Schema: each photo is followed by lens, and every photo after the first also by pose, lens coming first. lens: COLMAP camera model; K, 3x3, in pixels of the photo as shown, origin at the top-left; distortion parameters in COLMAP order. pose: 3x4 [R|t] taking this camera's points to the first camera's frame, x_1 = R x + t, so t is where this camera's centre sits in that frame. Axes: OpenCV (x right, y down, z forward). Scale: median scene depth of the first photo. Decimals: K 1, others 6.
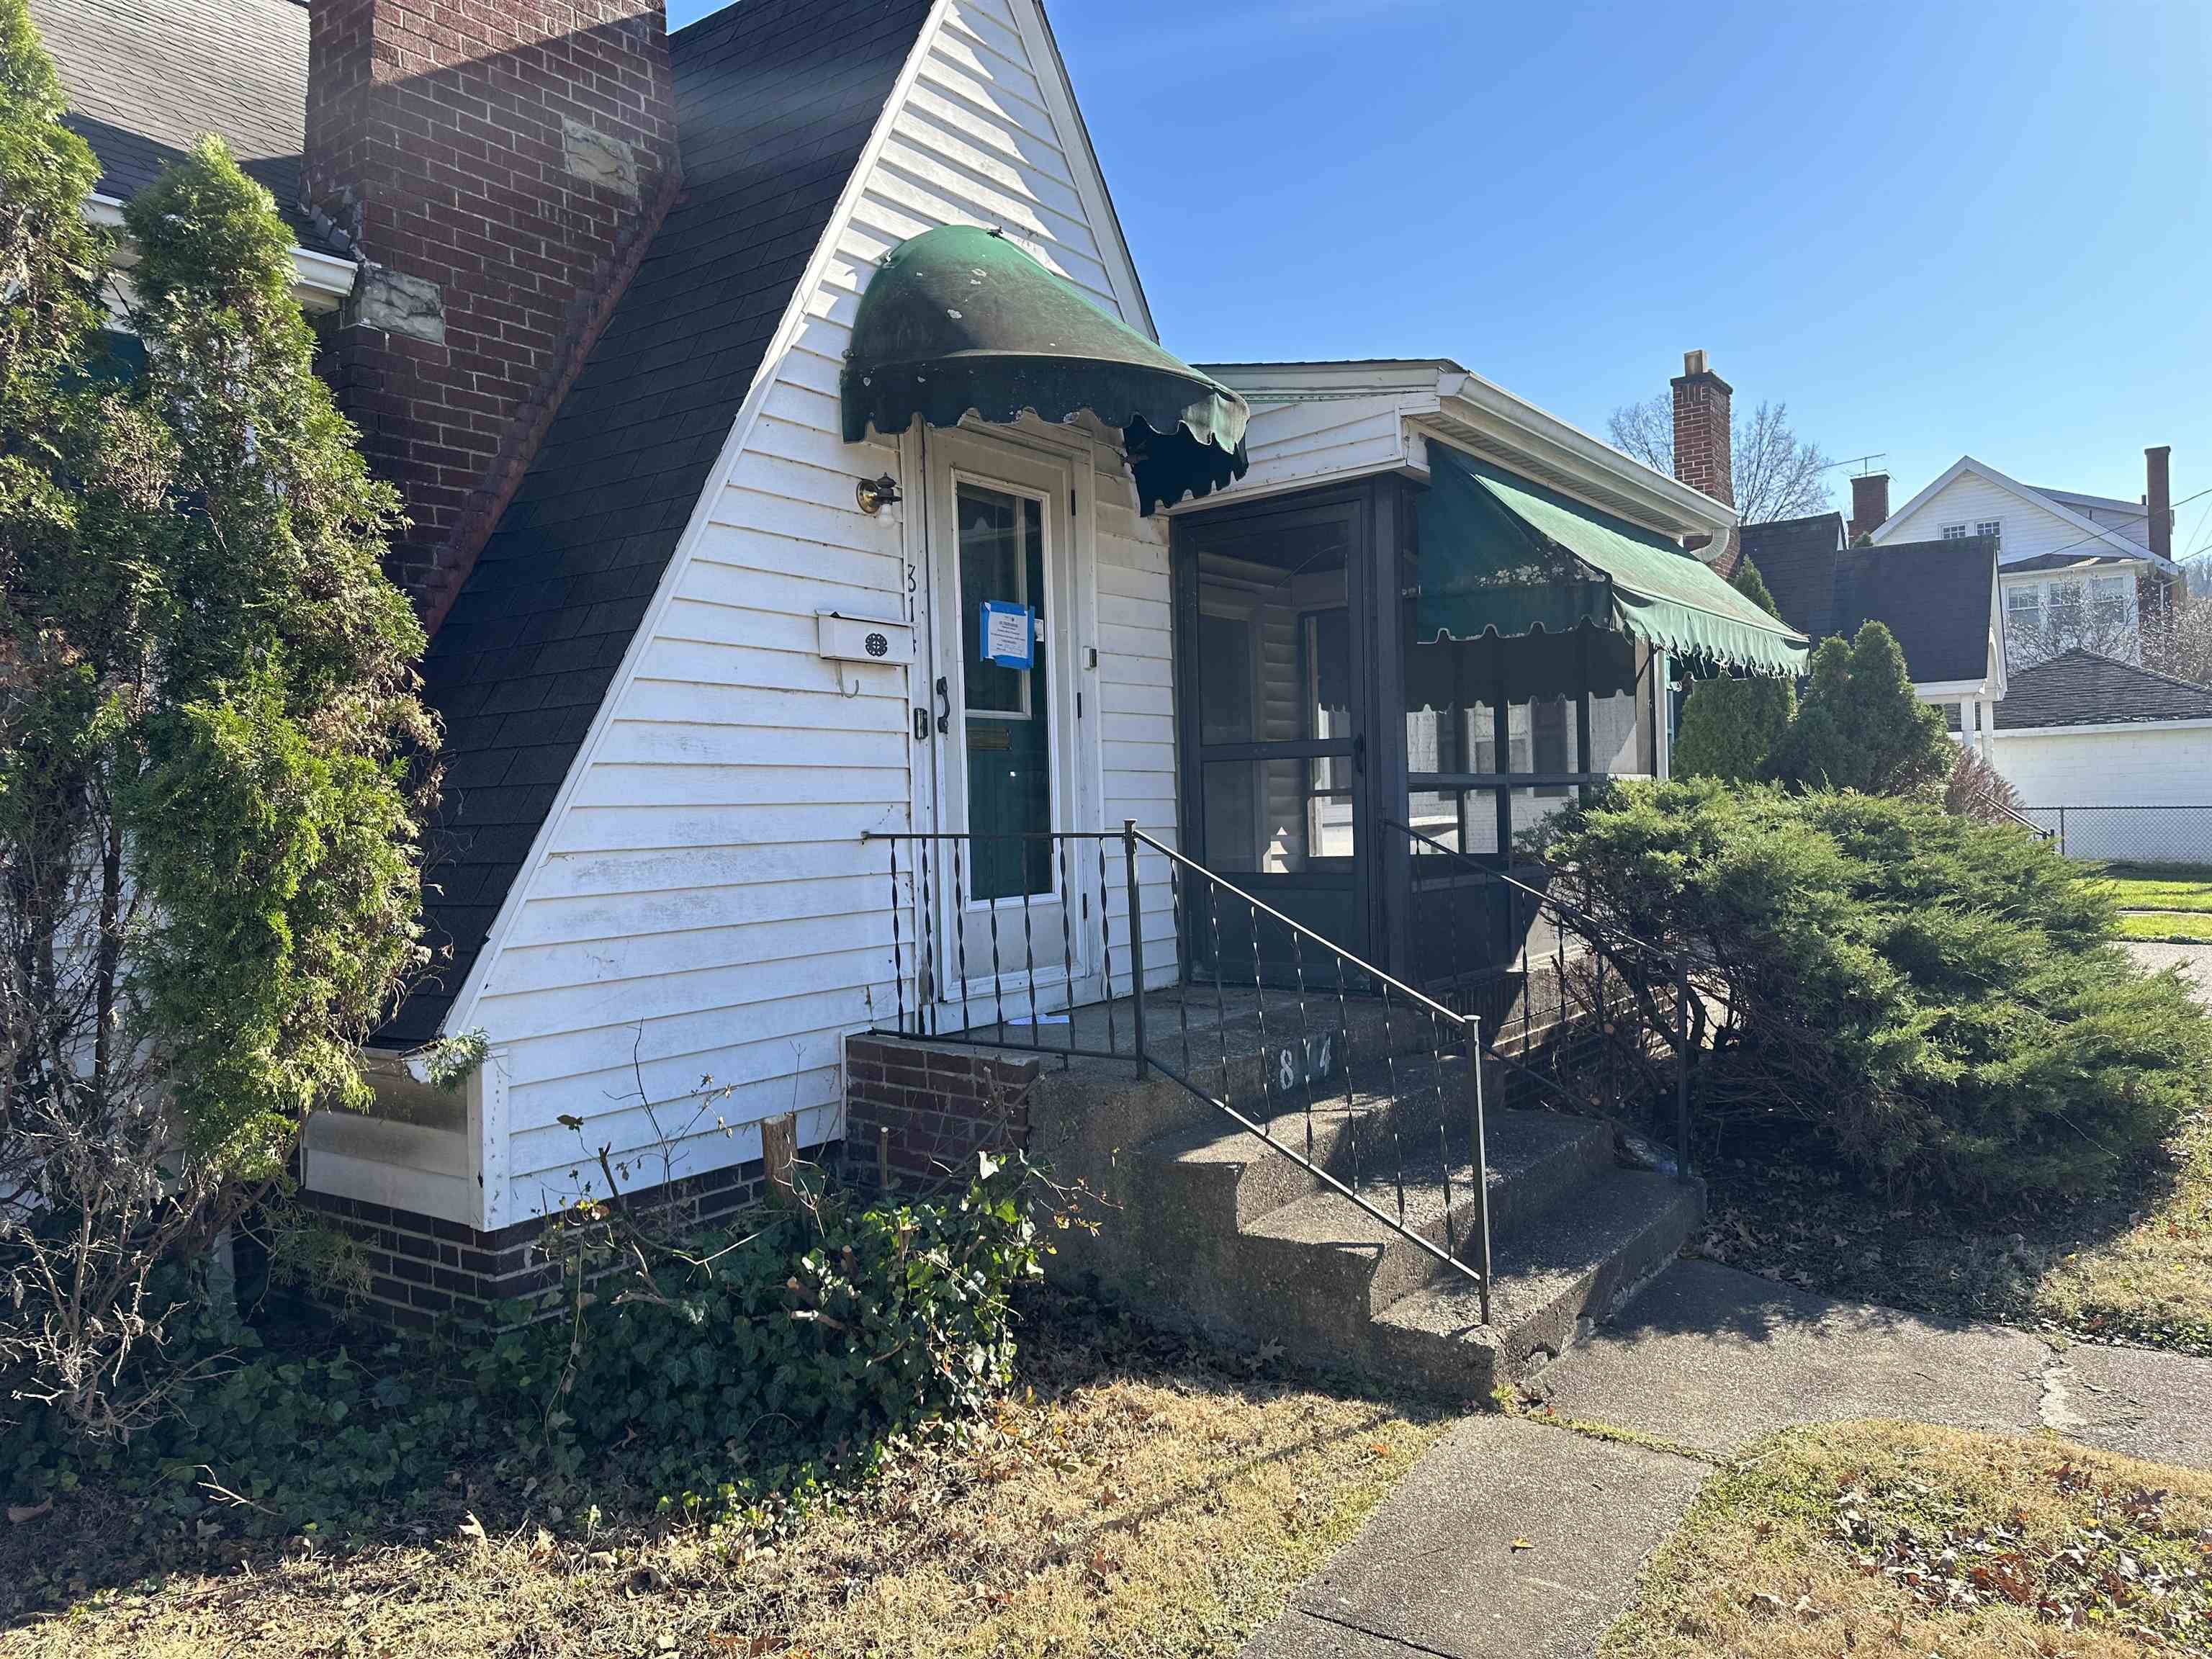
lens RADIAL K [[1558.1, 0, 1111.6], [0, 1558.1, 816.7], [0, 0, 1]] dist [0.012312, -0.014114]
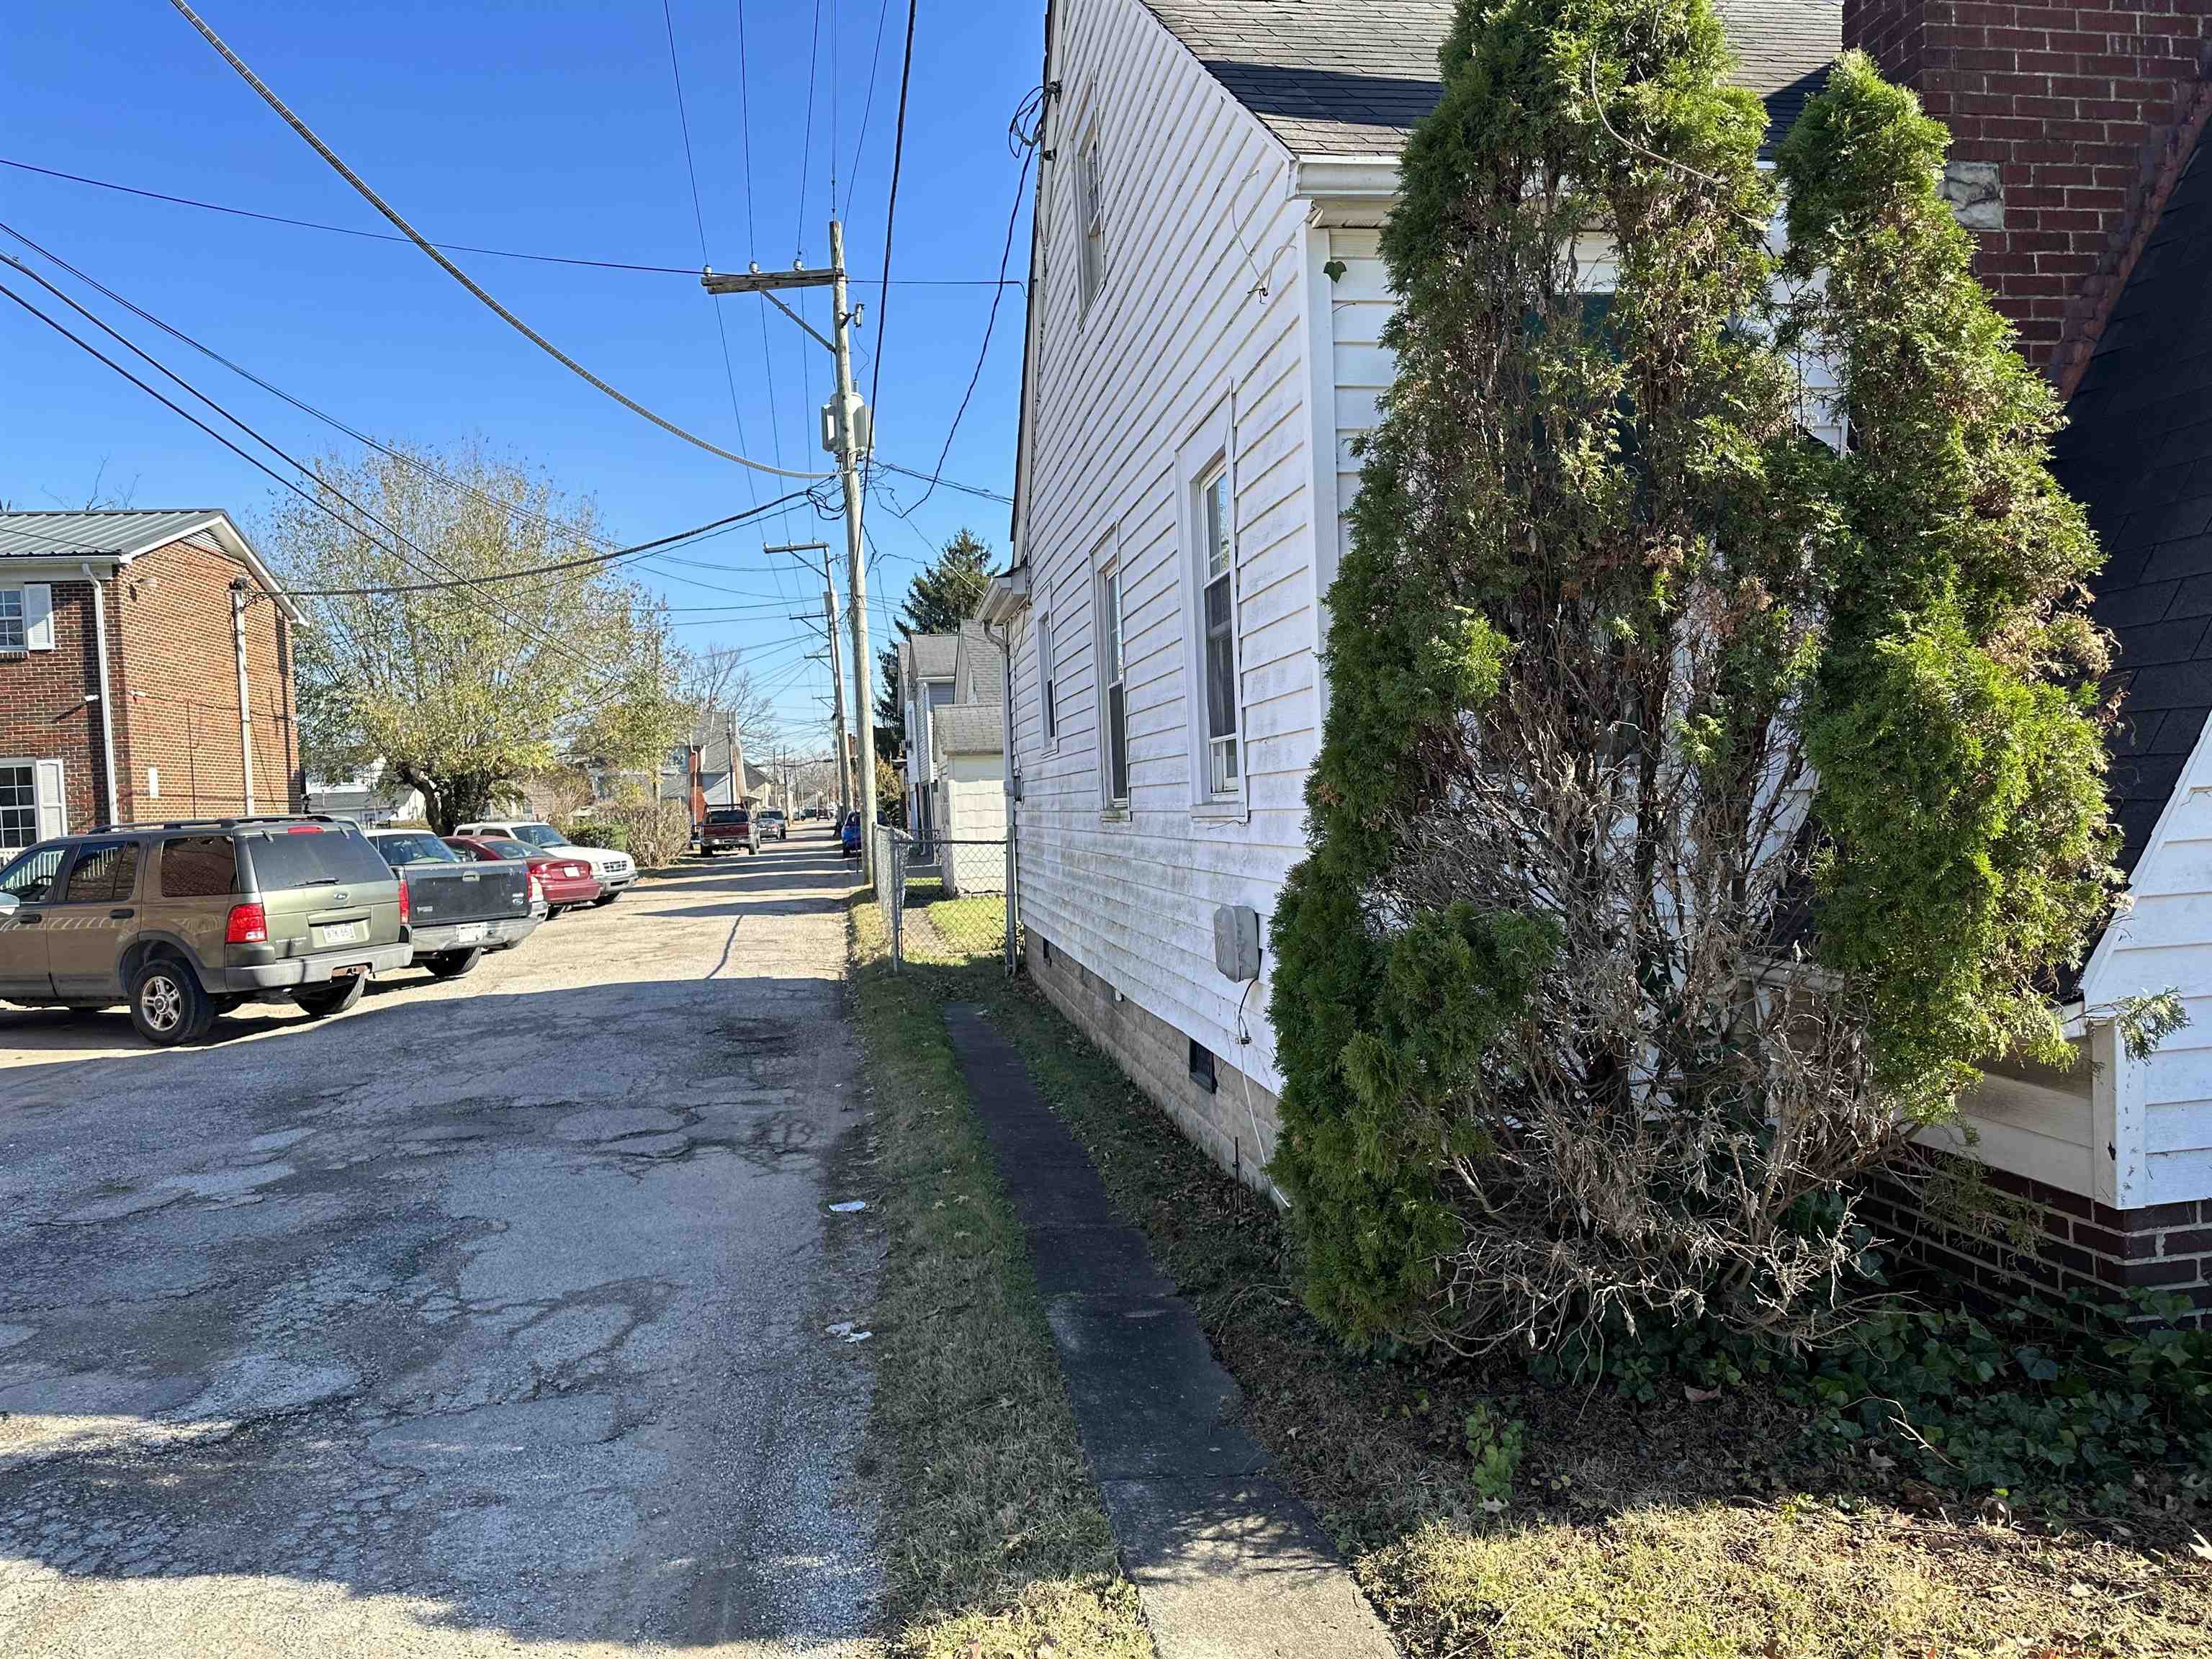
lens RADIAL K [[1558.1, 0, 1115.4], [0, 1558.1, 843.6], [0, 0, 1]] dist [0.012312, -0.014114]
pose [[0.702872, 0.018915, -0.711065, -0.208805], [0.023763, 0.998464, 0.050050, -0.004078], [0.710919, -0.052076, 0.701343, -0.037610]]
